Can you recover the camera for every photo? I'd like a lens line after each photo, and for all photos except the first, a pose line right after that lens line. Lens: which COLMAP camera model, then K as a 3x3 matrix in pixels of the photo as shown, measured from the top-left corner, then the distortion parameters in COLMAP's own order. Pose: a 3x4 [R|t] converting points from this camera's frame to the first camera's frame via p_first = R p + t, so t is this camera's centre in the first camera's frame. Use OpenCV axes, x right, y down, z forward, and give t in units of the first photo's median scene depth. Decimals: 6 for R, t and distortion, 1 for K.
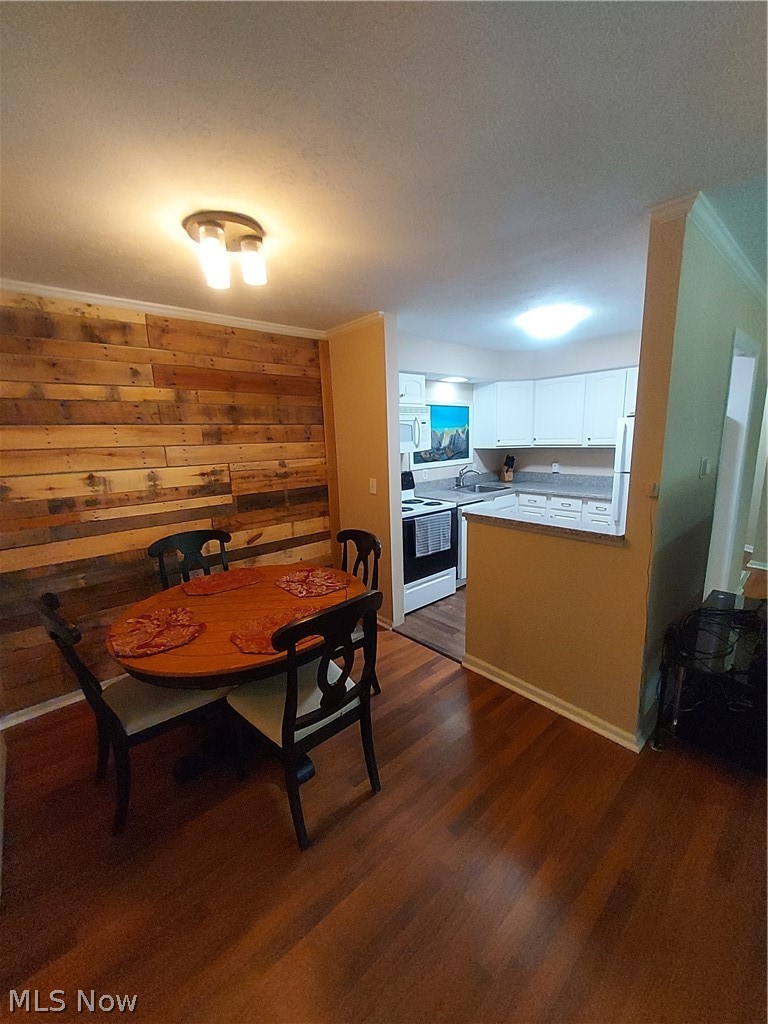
lens RADIAL K [[407.0, 0, 395.2], [0, 407.0, 516.3], [0, 0, 1]] dist [0.002378, -0.000084]
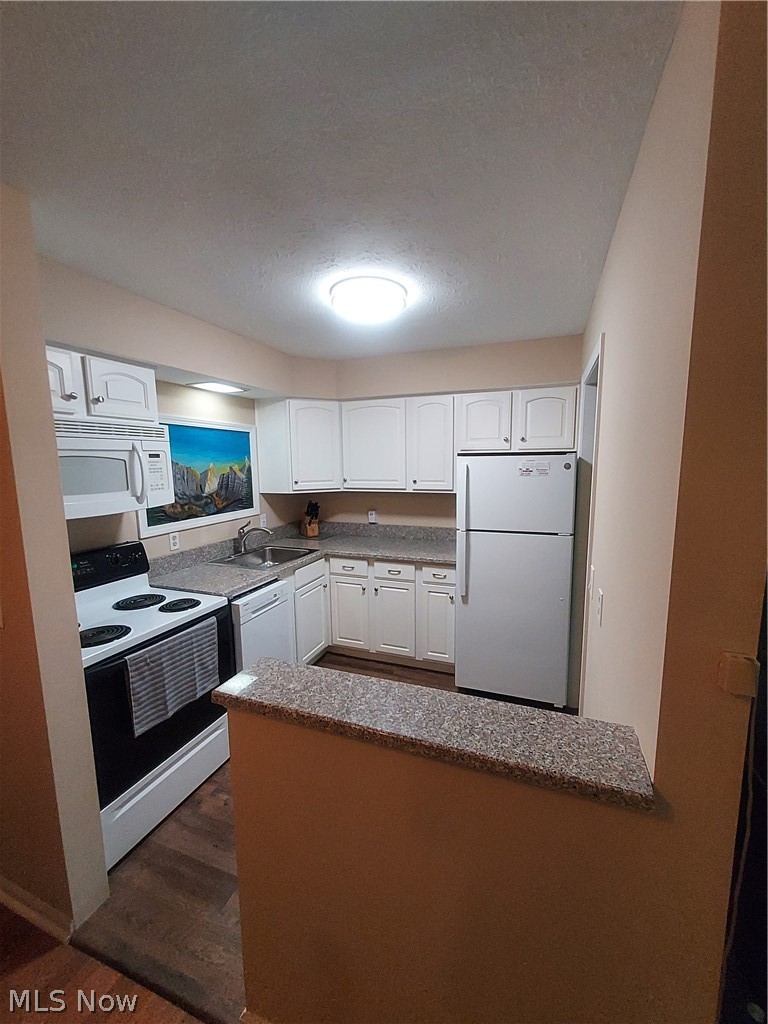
lens RADIAL K [[407.0, 0, 393.4], [0, 407.0, 510.4], [0, 0, 1]] dist [0.002378, -0.000084]
pose [[0.887989, -0.036486, 0.458415, 0.084866], [0.076275, 0.994726, -0.068581, -0.080978], [-0.453494, 0.095864, 0.886088, 0.324909]]
